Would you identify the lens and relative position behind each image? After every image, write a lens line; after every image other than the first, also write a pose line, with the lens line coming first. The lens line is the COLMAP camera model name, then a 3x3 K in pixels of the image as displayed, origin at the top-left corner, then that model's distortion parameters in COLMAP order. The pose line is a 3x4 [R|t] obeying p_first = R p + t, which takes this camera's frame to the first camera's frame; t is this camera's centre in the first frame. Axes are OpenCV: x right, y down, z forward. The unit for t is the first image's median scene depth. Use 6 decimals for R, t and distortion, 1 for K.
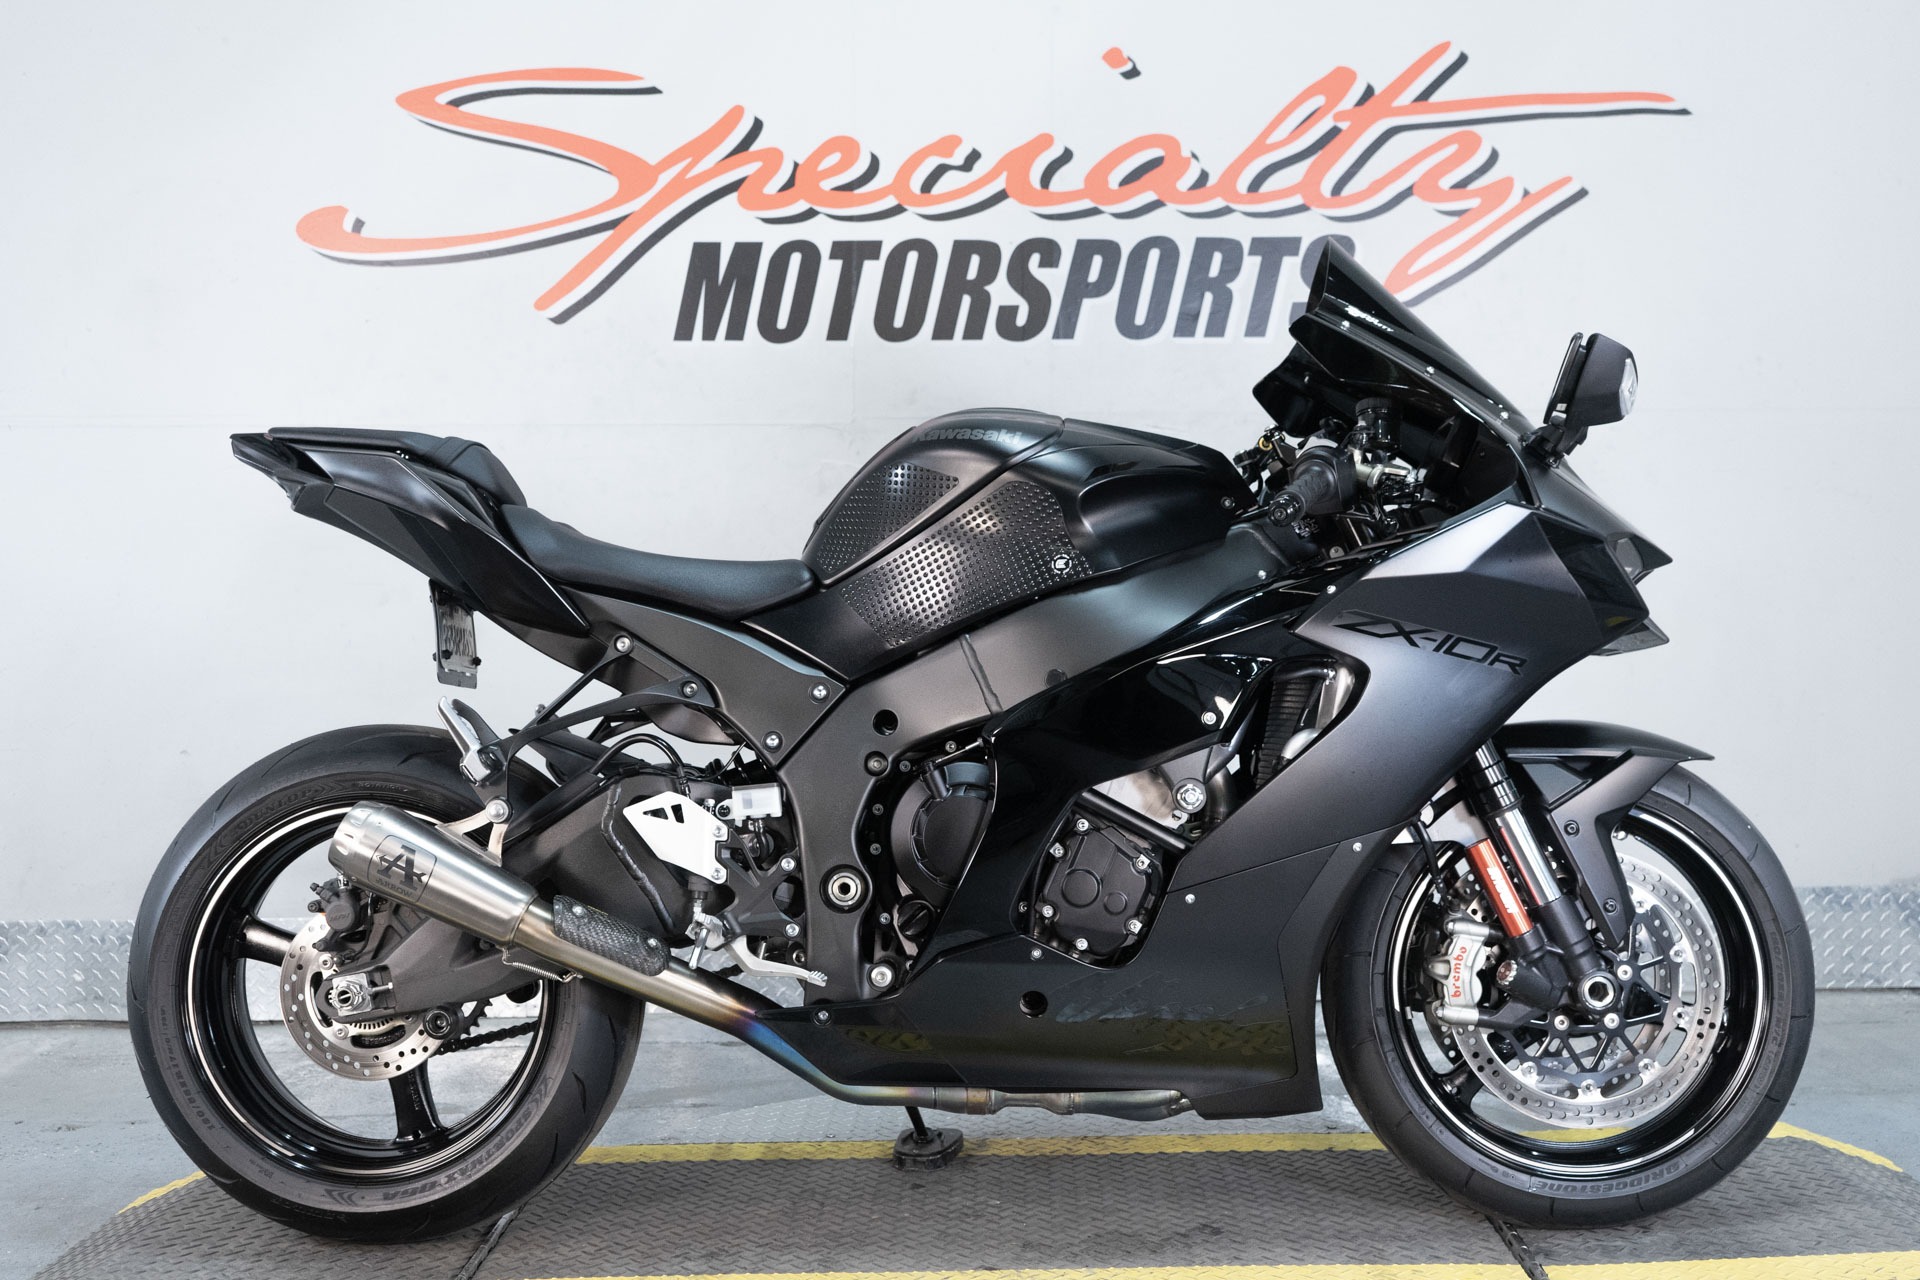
lens RADIAL K [[2045.8, 0, 958.0], [0, 2045.8, 678.6], [0, 0, 1]] dist [0.002083, 0.001969]
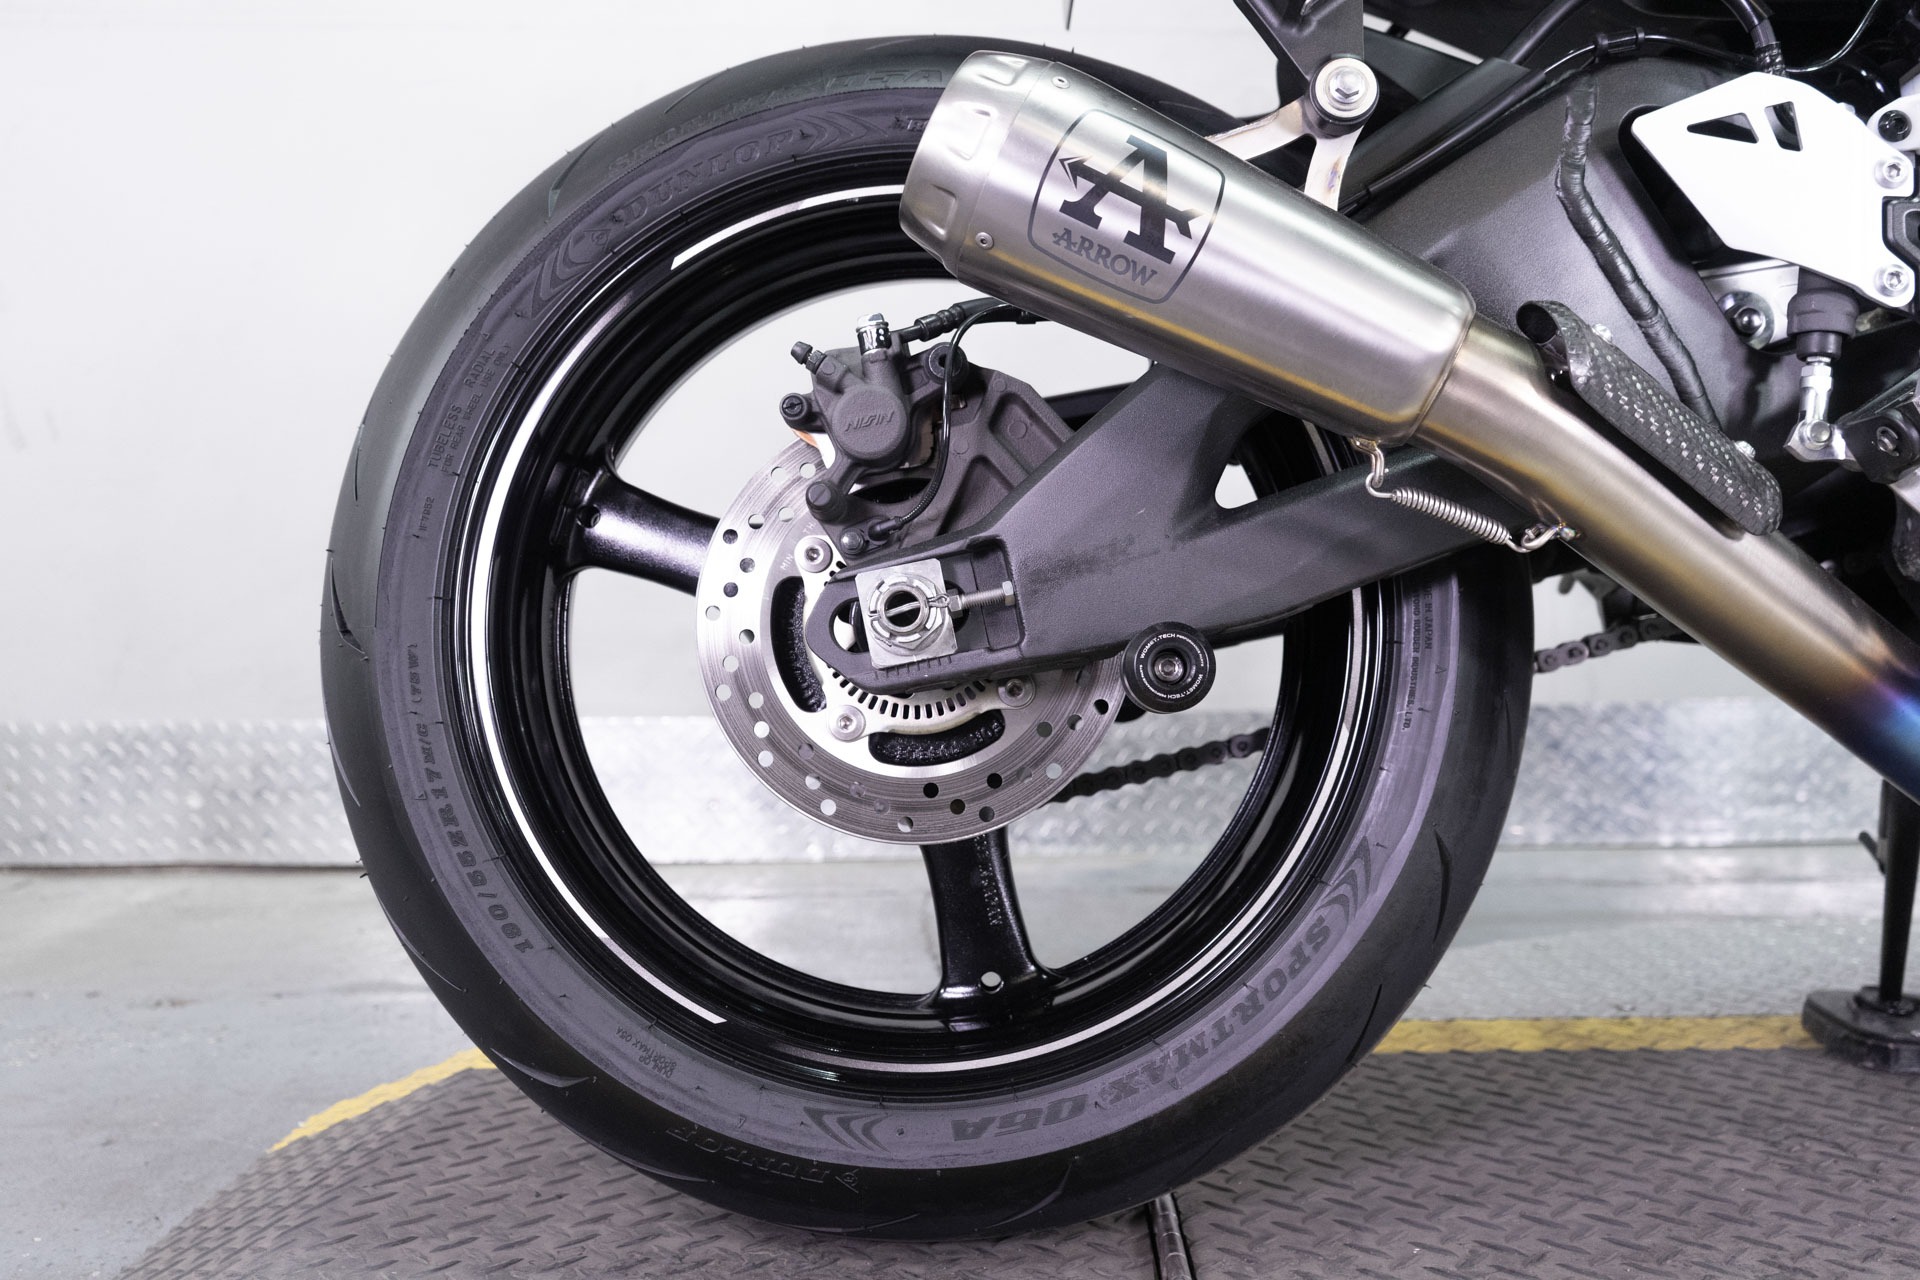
lens RADIAL K [[1702.6, 0, 960.0], [0, 1702.6, 640.0], [0, 0, 1]] dist [0.002514, 0.010769]
pose [[0.999857, 0.005408, 0.016035, -0.292442], [-0.005147, 0.999855, -0.016236, 0.165666], [-0.016121, 0.016151, 0.999740, 0.678540]]
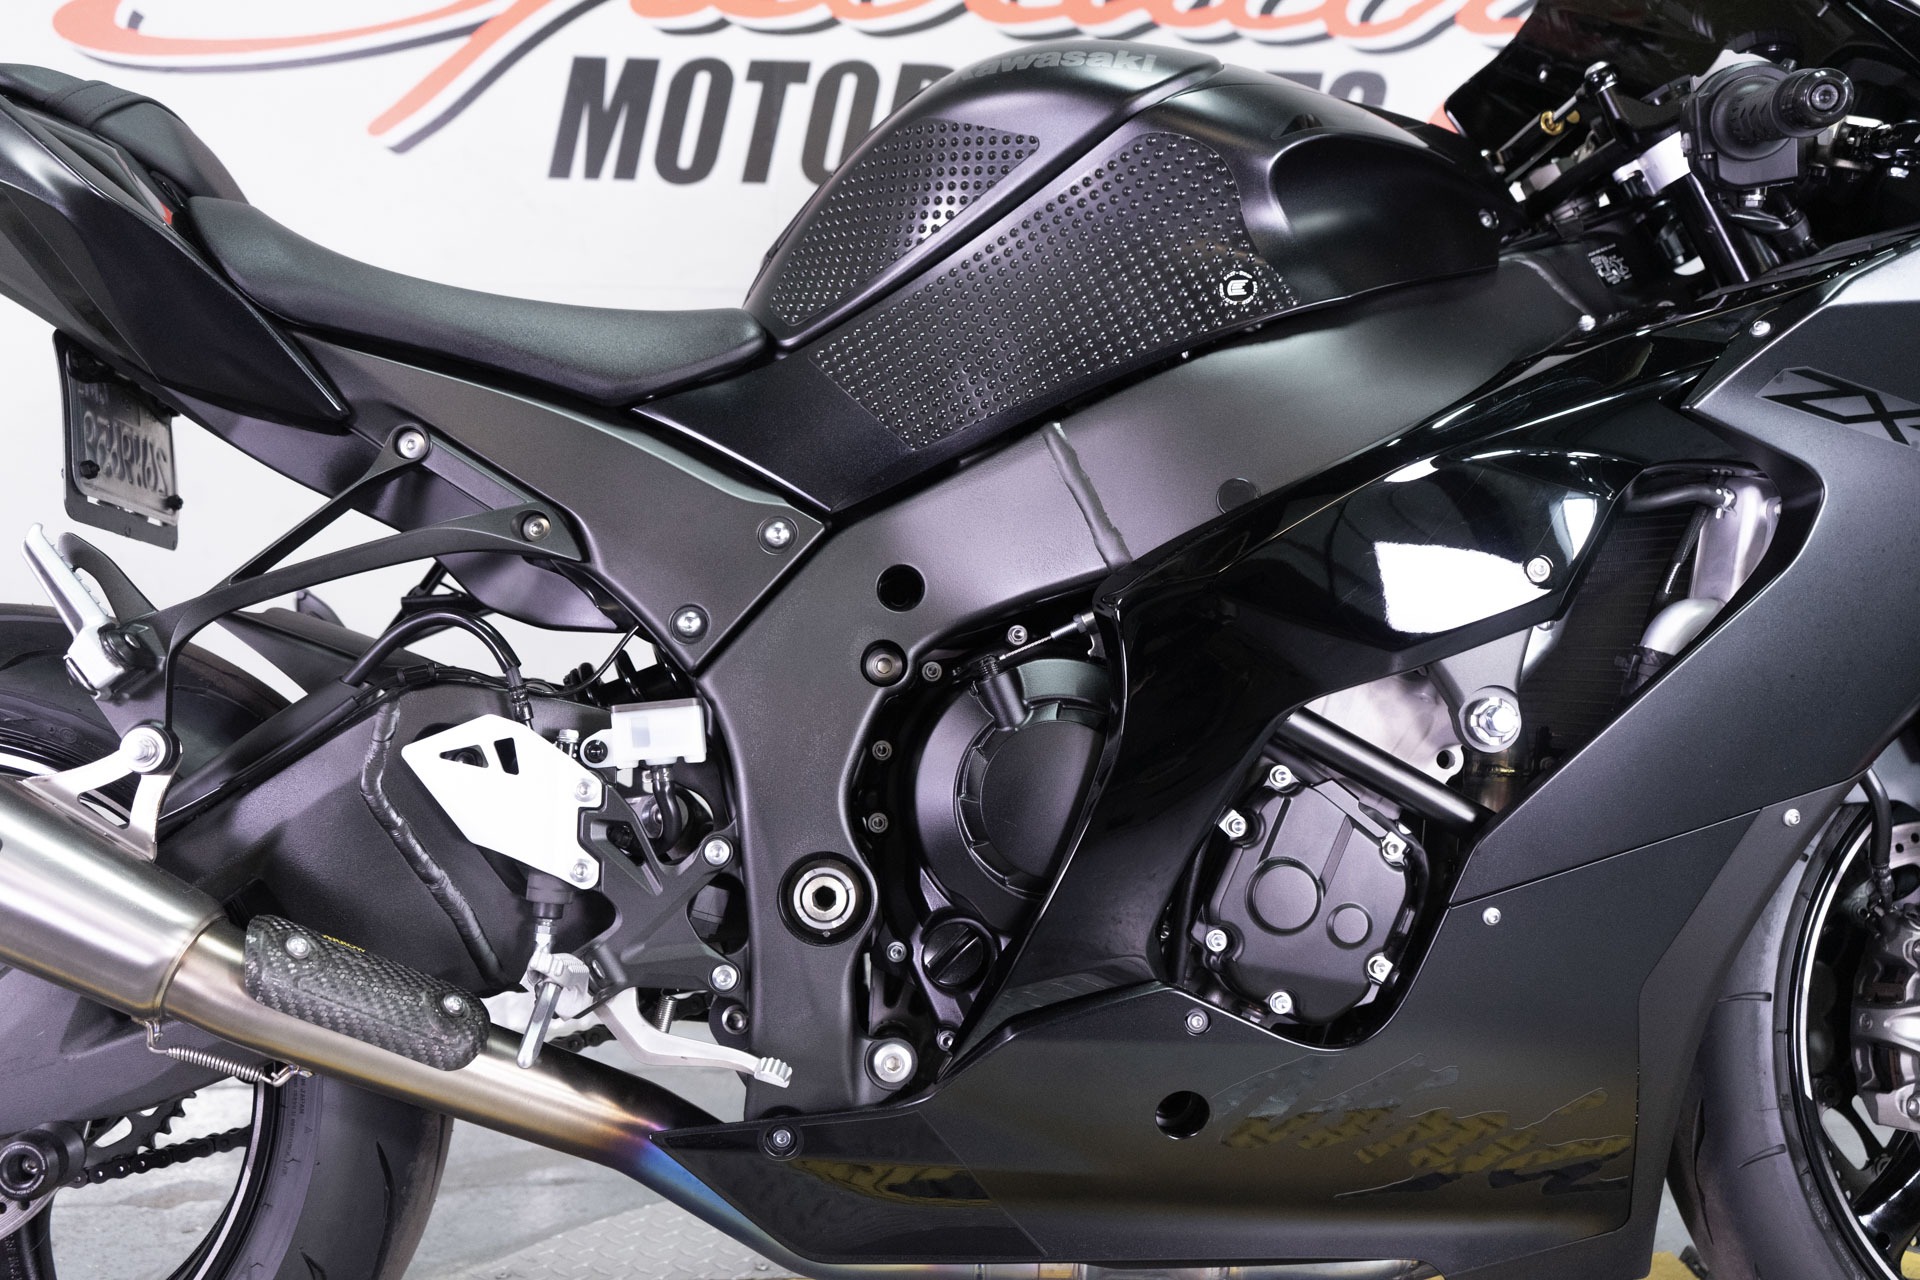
lens RADIAL K [[1714.4, 0, 960.0], [0, 1714.4, 640.0], [0, 0, 1]] dist [-0.000095, -0.001023]
pose [[0.996342, 0.006184, 0.085237, -0.058144], [-0.004536, 0.999799, -0.019512, 0.043863], [-0.085341, 0.019054, 0.996170, 0.546681]]
